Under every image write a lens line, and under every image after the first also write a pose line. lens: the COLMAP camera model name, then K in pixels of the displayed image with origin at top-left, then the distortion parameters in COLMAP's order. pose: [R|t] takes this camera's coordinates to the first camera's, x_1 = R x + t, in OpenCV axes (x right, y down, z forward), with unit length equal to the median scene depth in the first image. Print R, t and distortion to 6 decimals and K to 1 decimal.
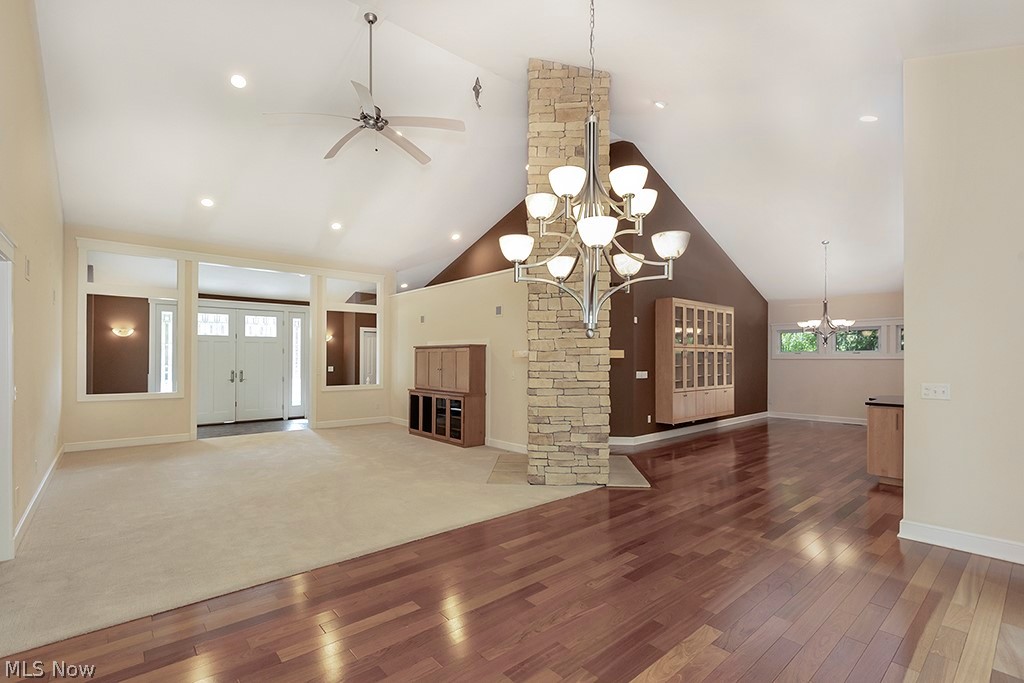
lens RADIAL K [[464.2, 0, 460.5], [0, 464.2, 345.5], [0, 0, 1]] dist [-0.000044, 0.000124]
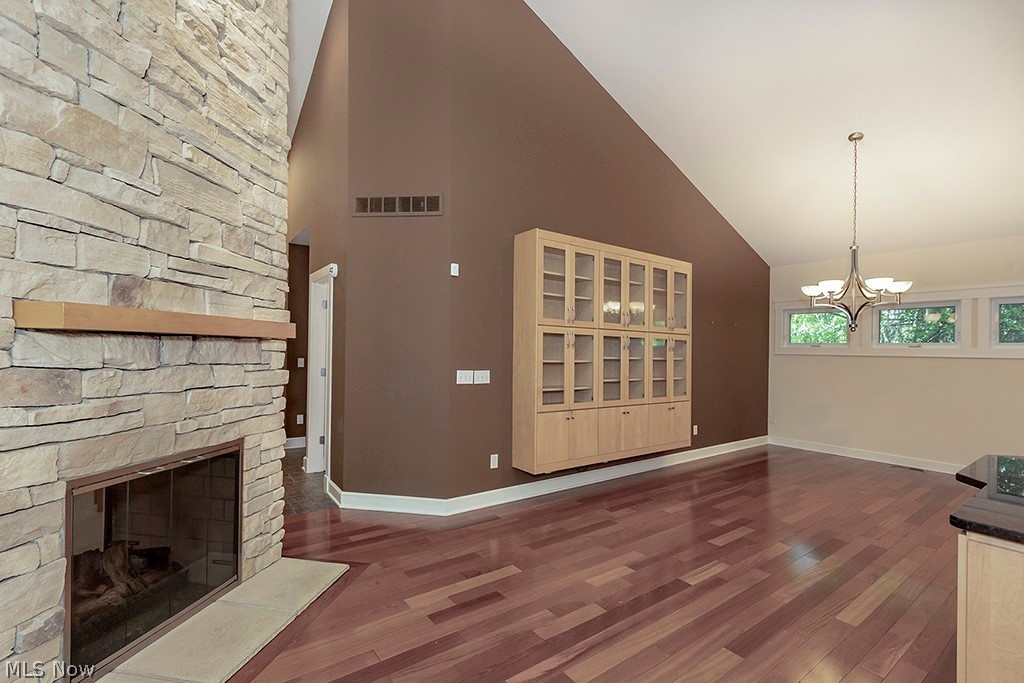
lens RADIAL K [[448.9, 0, 482.5], [0, 448.9, 339.2], [0, 0, 1]] dist [0.001415, -0.000004]
pose [[0.998017, 0.013418, -0.061491, 0.376784], [-0.013638, 0.999902, -0.003159, 0.019652], [0.061443, 0.003992, 0.998103, 0.438234]]
